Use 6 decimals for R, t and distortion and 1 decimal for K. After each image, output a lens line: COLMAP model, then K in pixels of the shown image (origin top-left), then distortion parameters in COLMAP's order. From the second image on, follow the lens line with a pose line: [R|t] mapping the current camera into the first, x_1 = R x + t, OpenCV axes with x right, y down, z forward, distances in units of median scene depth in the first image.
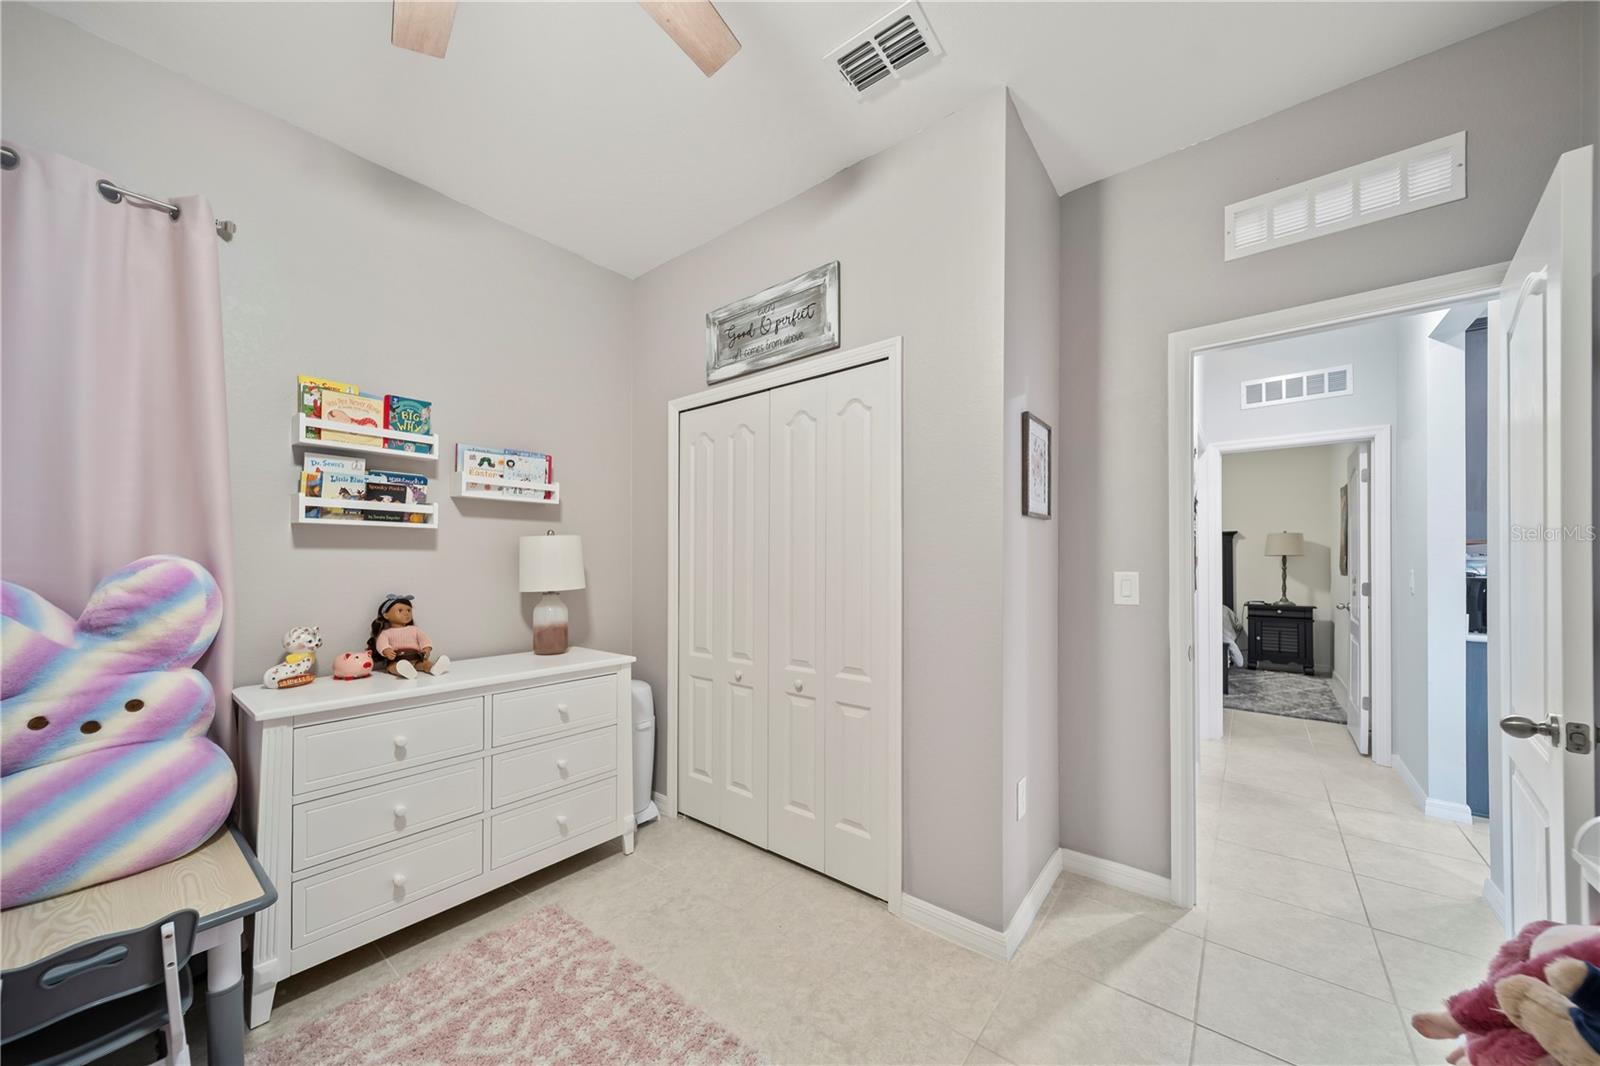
lens RADIAL K [[563.3, 0, 799.1], [0, 563.3, 547.5], [0, 0, 1]] dist [0.001018, -0.000116]
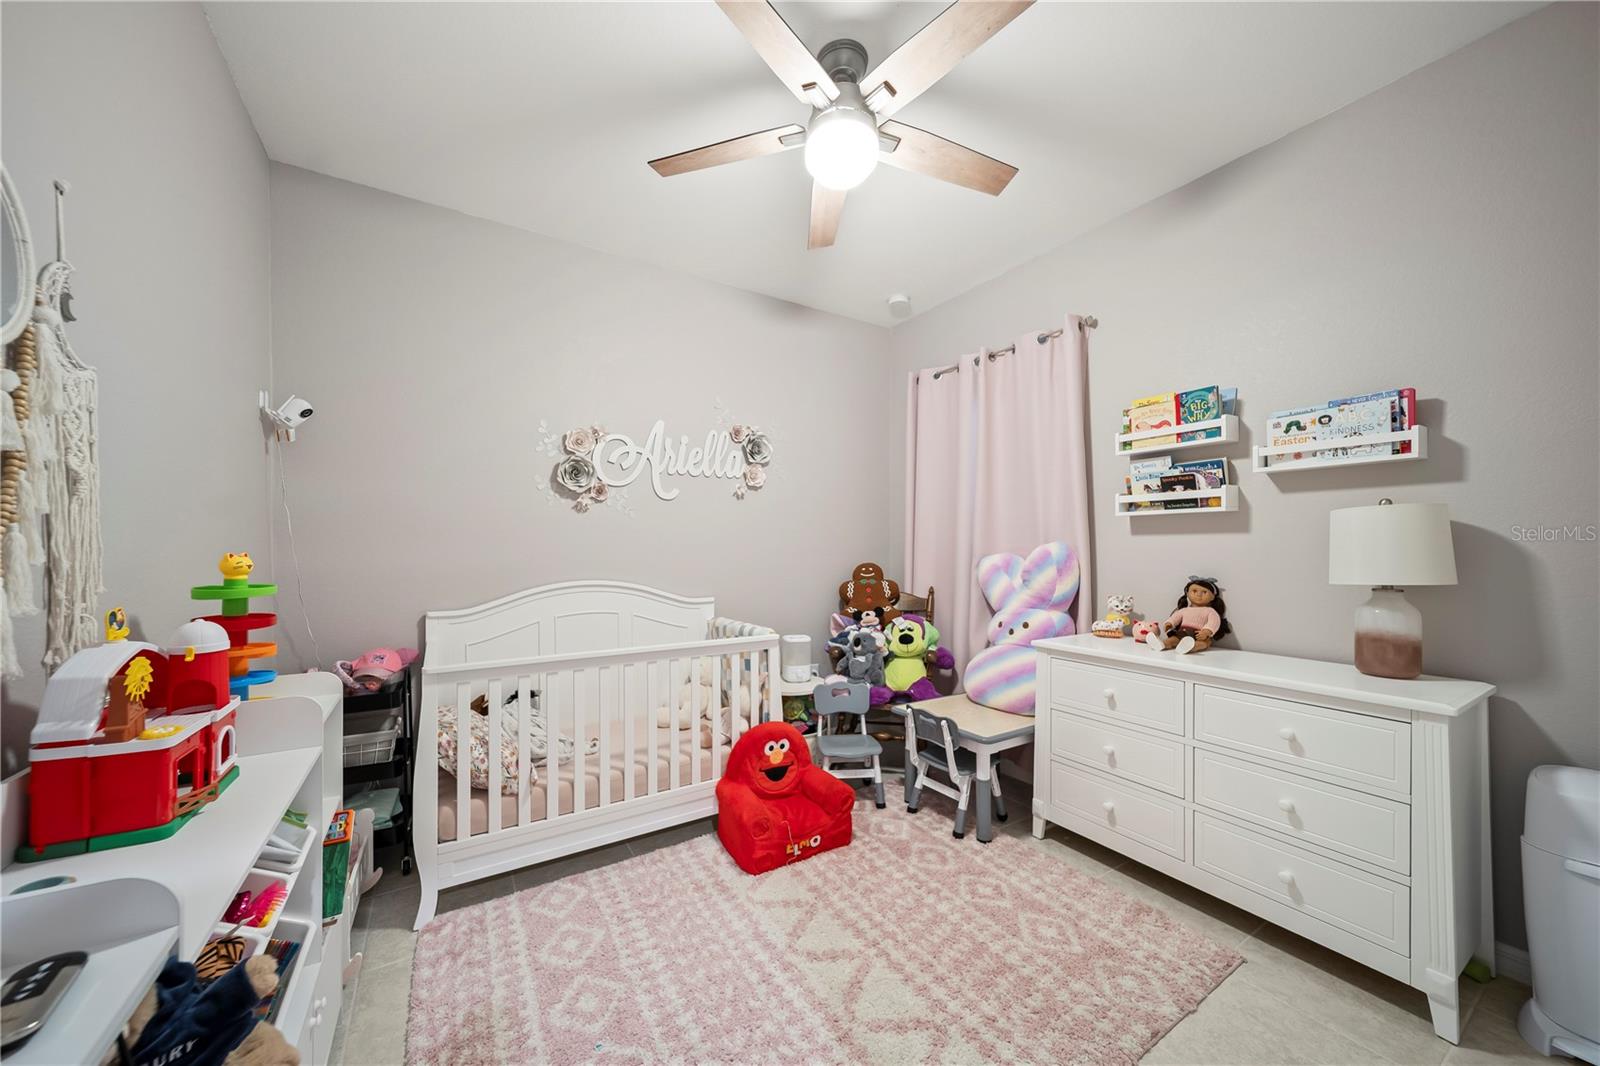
lens RADIAL K [[563.3, 0, 799.1], [0, 563.3, 547.5], [0, 0, 1]] dist [0.001018, -0.000116]
pose [[-0.330929, -0.000877, -0.943655, 0.548362], [0.026698, 0.999591, -0.010291, 0.020664], [0.943278, -0.028599, -0.330770, 0.650837]]
